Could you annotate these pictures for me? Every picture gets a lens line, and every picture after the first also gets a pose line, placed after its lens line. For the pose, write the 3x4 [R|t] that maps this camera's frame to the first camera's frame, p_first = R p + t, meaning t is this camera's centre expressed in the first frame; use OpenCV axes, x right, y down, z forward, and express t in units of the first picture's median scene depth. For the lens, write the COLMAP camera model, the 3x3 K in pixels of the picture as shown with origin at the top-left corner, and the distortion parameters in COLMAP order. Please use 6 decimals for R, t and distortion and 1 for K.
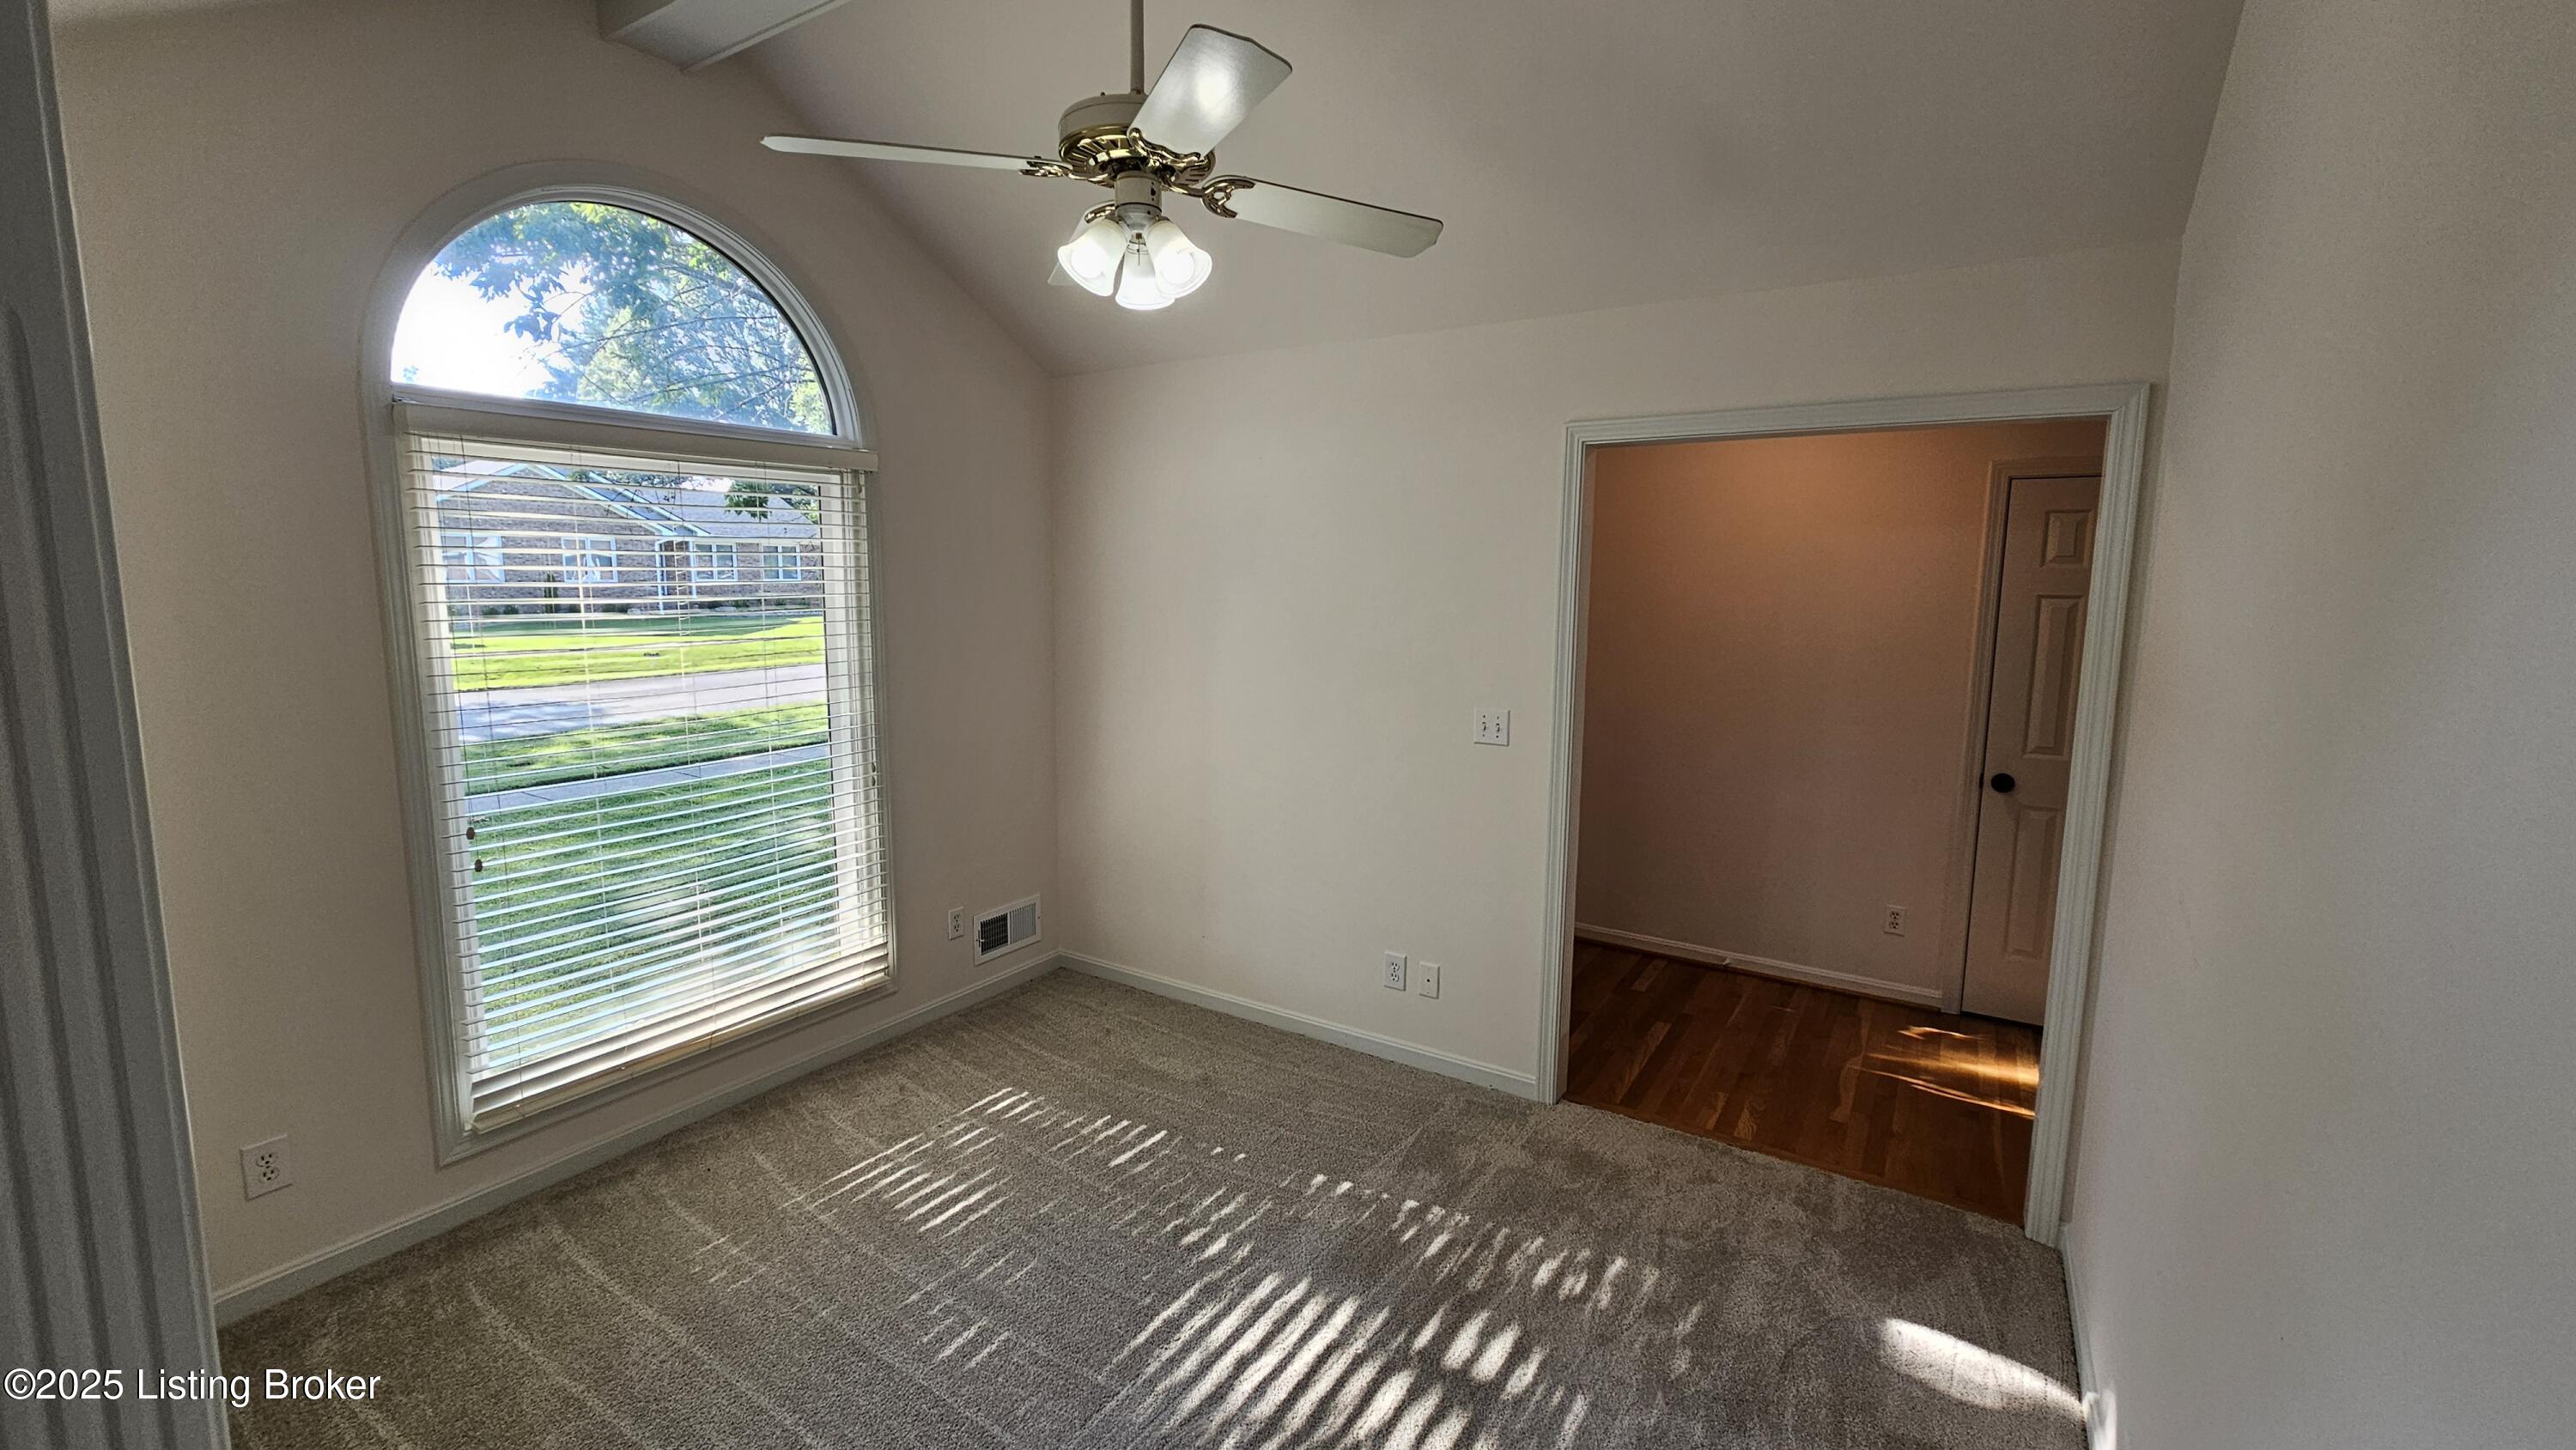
lens RADIAL K [[1057.5, 0, 1293.0], [0, 1057.5, 708.6], [0, 0, 1]] dist [0.001985, 0.000315]
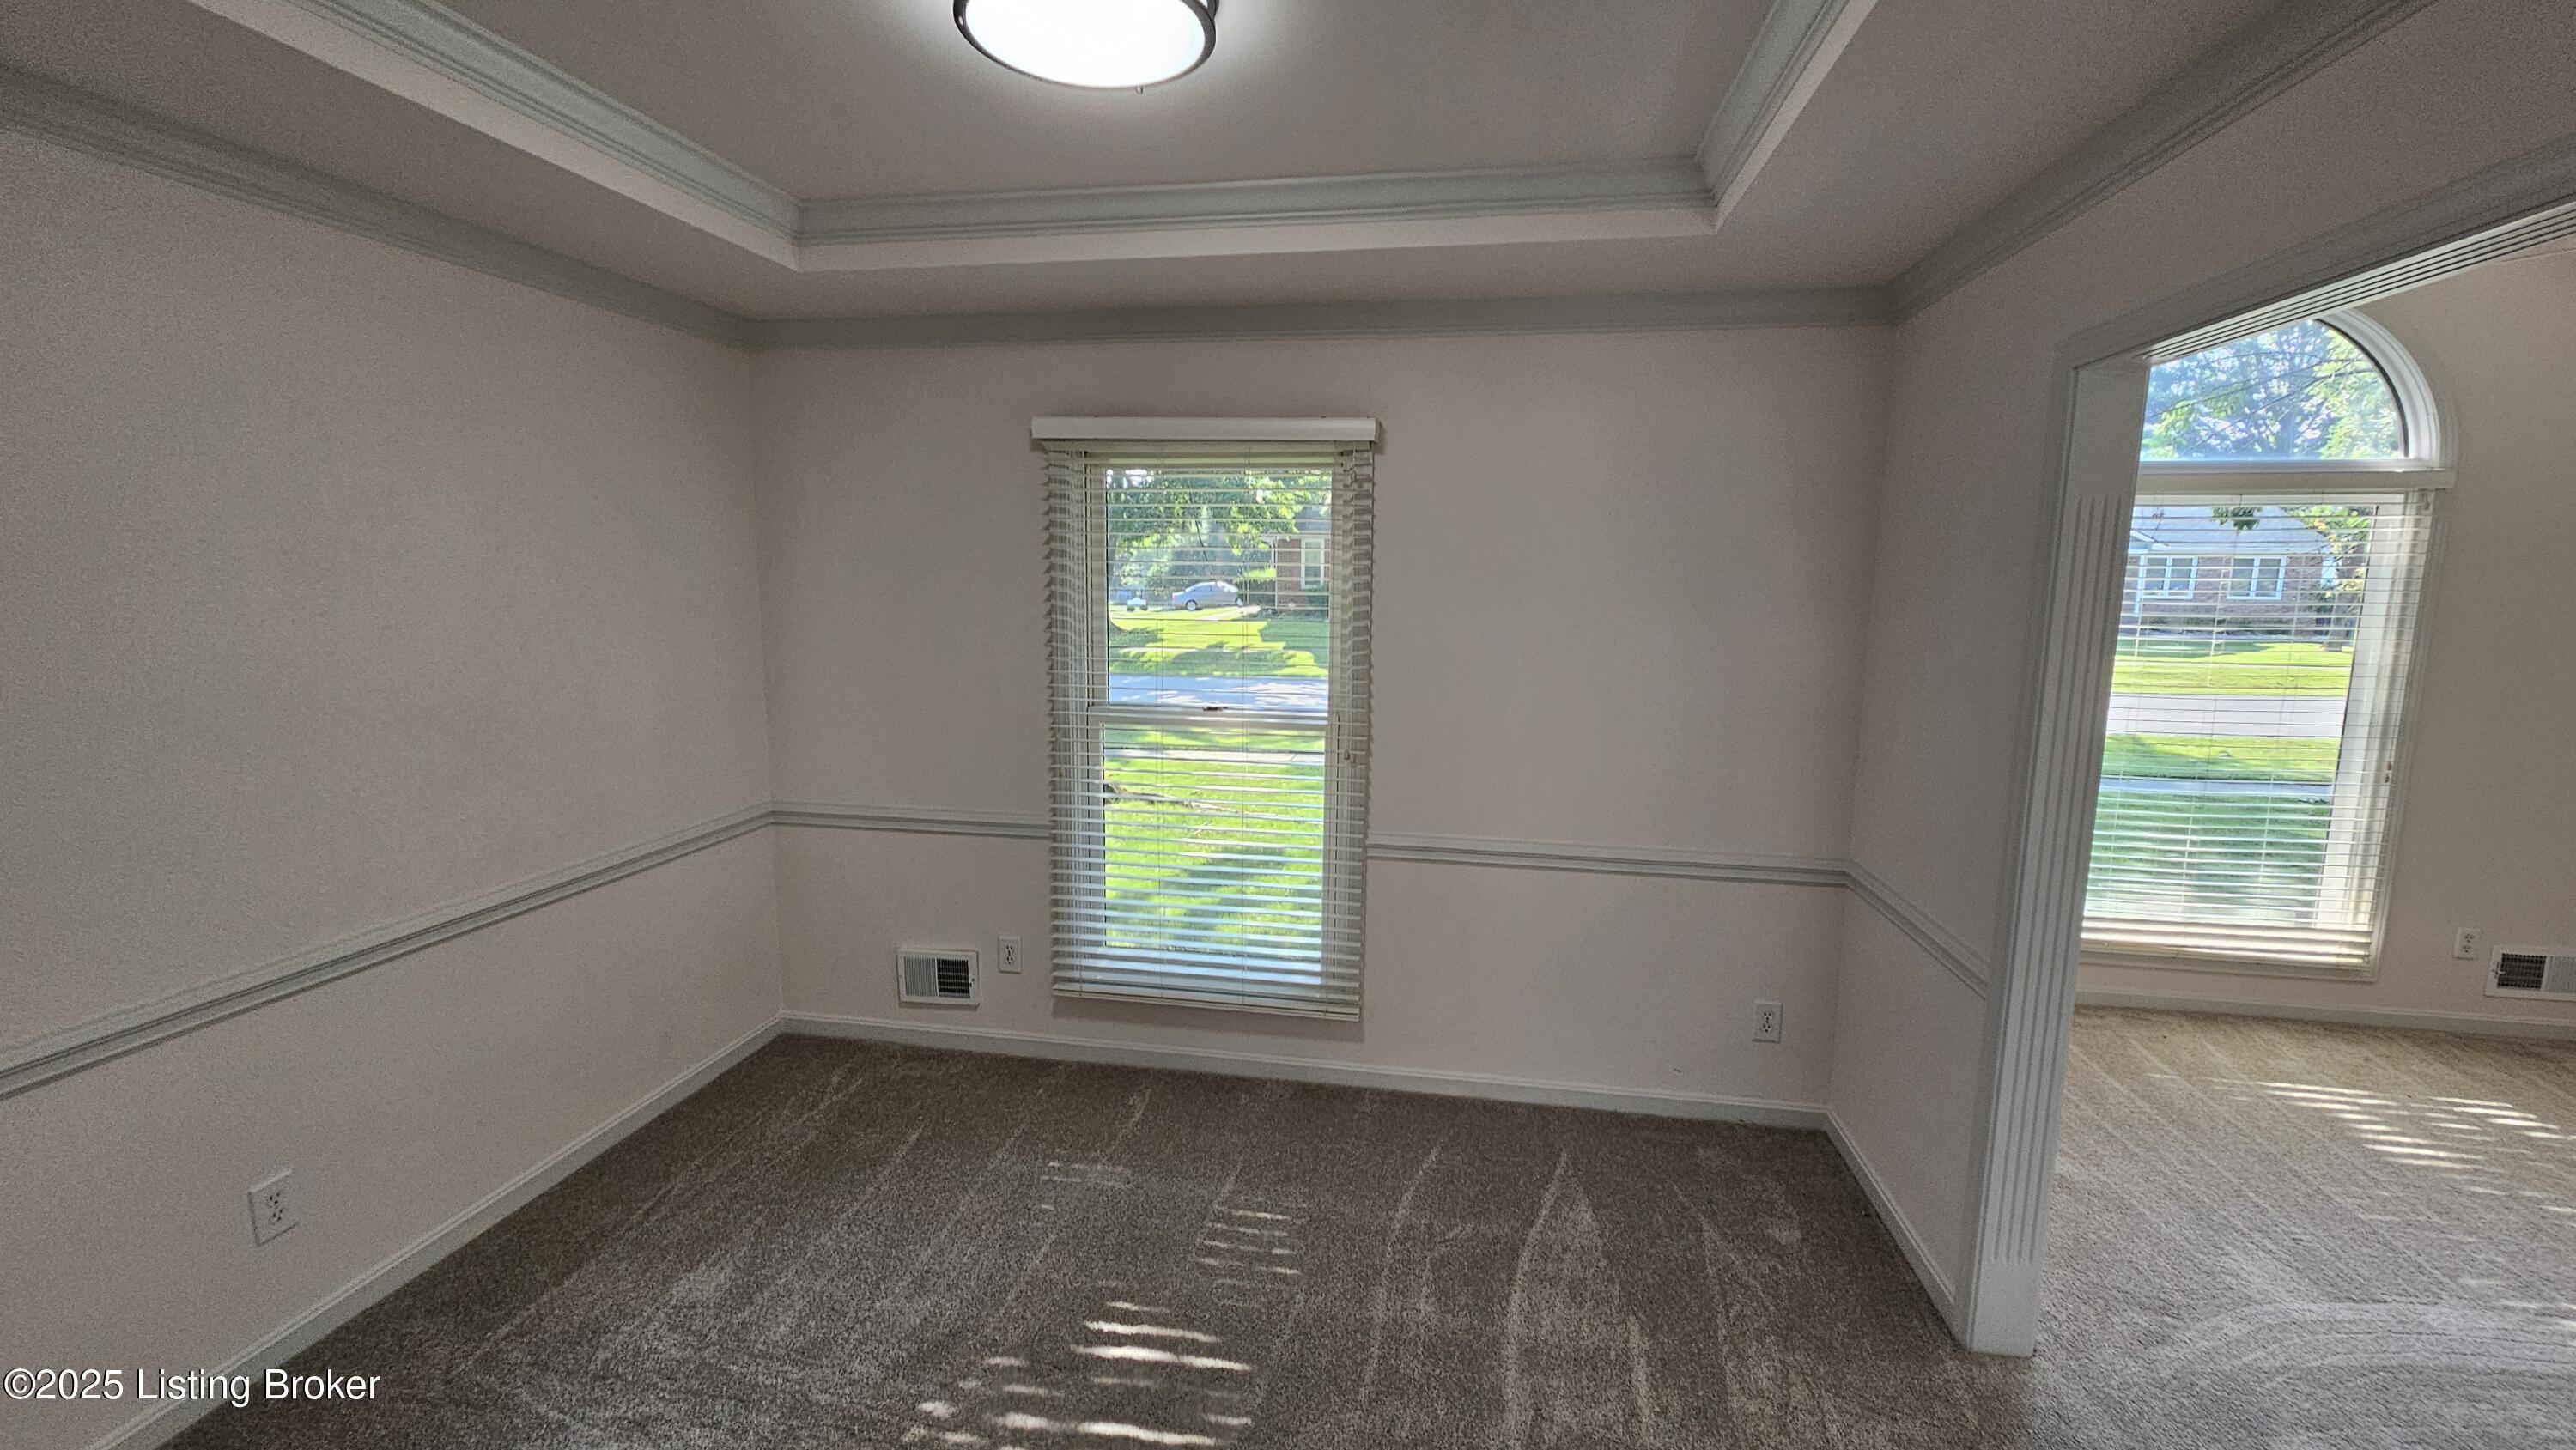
lens RADIAL K [[1057.5, 0, 1293.0], [0, 1057.5, 708.6], [0, 0, 1]] dist [0.001985, 0.000315]
pose [[0.383084, 0.116252, -0.916369, 0.158668], [-0.128981, 0.989062, 0.071554, 0.066299], [0.914664, 0.090784, 0.393888, -0.454200]]
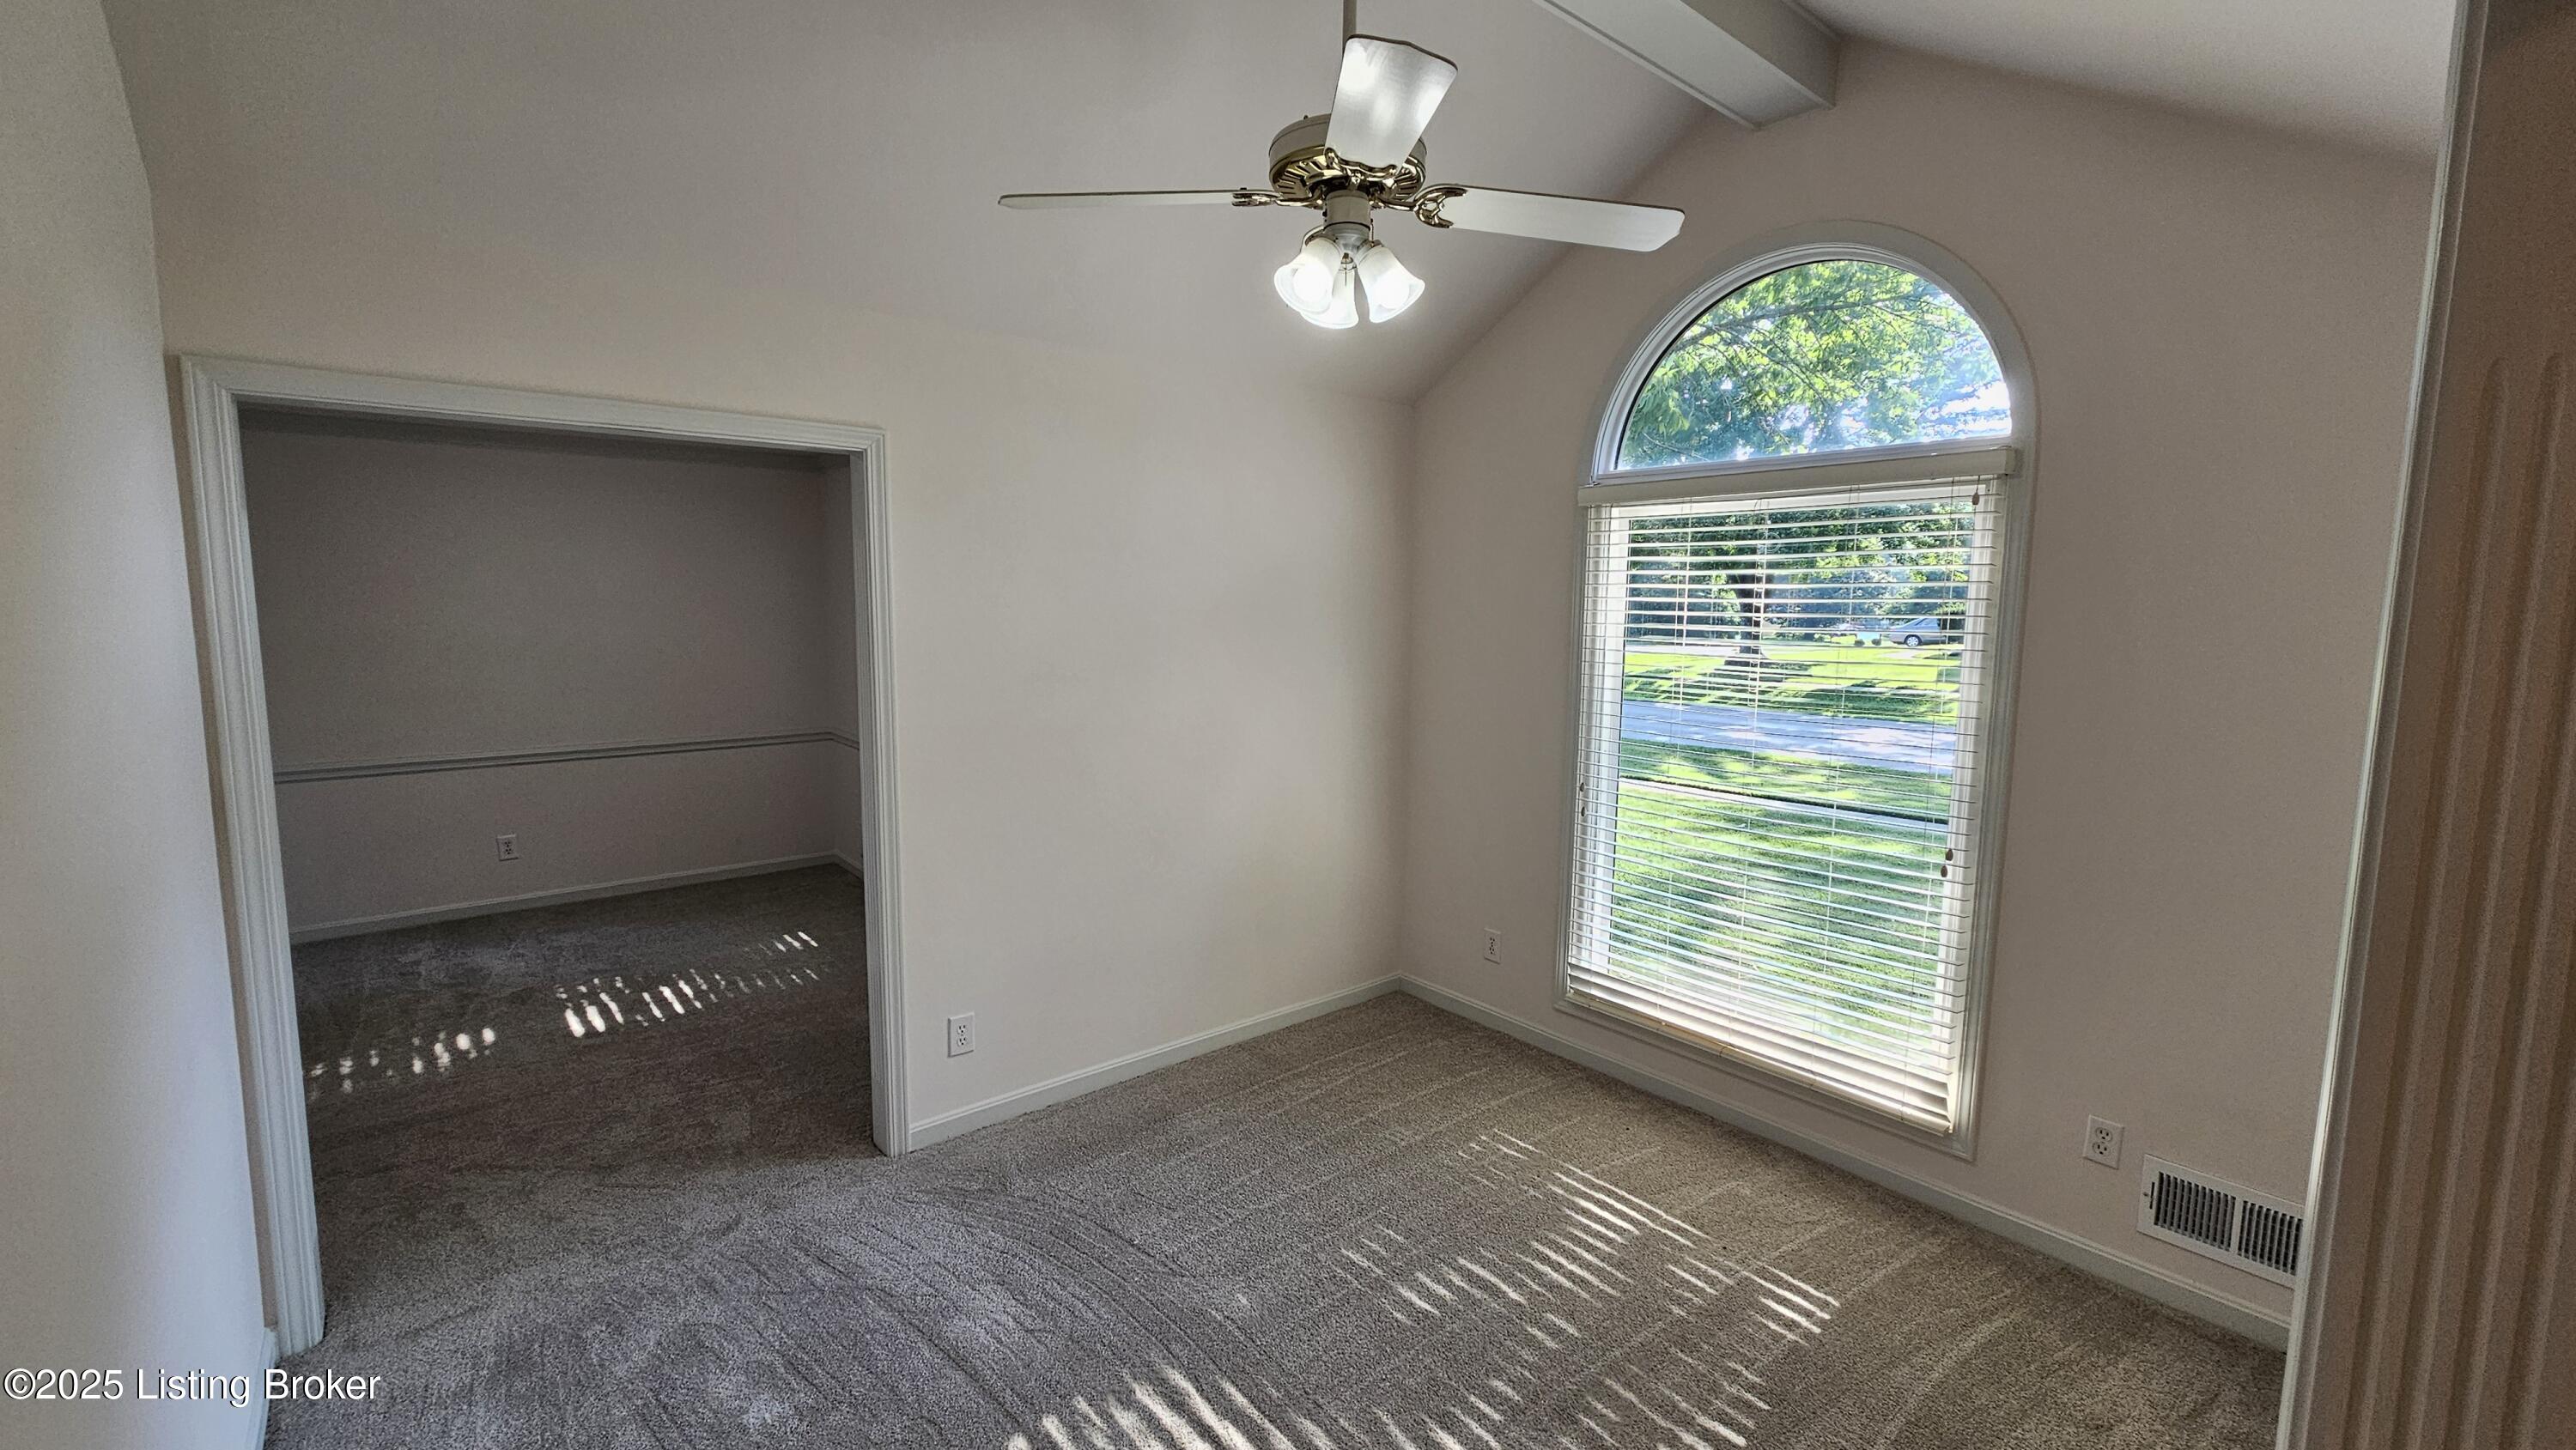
lens RADIAL K [[1057.5, 0, 1293.0], [0, 1057.5, 708.6], [0, 0, 1]] dist [0.001985, 0.000315]
pose [[-0.306506, 0.092371, -0.947376, 0.496422], [-0.135320, 0.980943, 0.139424, -0.096717], [0.942201, 0.170933, -0.288165, 0.769691]]
